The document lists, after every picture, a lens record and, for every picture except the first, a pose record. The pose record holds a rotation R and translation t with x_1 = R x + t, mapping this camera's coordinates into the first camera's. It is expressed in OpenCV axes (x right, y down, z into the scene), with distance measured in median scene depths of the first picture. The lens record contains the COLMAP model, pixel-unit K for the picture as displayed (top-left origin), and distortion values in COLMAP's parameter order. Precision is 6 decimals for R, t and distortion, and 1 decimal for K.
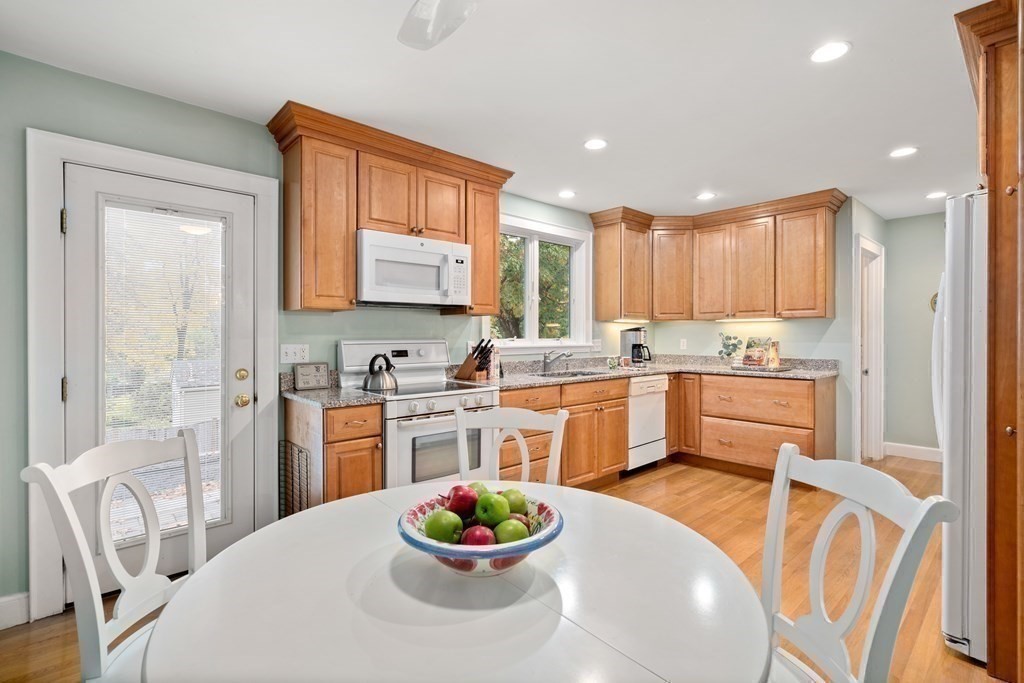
lens RADIAL K [[468.6, 0, 509.2], [0, 468.6, 337.3], [0, 0, 1]] dist [-0.003571, 0.000561]
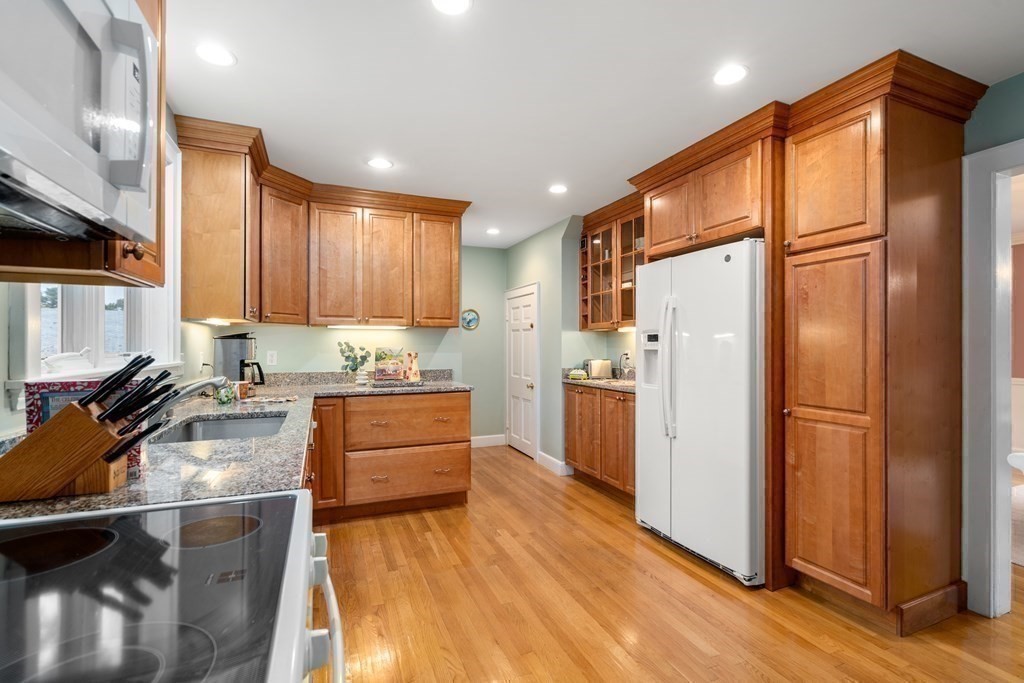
lens RADIAL K [[468.6, 0, 513.5], [0, 468.6, 346.0], [0, 0, 1]] dist [-0.003571, 0.000561]
pose [[0.335506, 0.001607, 0.942037, -0.211817], [0.004799, 0.999983, -0.003415, 0.000736], [-0.942026, 0.005667, 0.335493, 0.502380]]
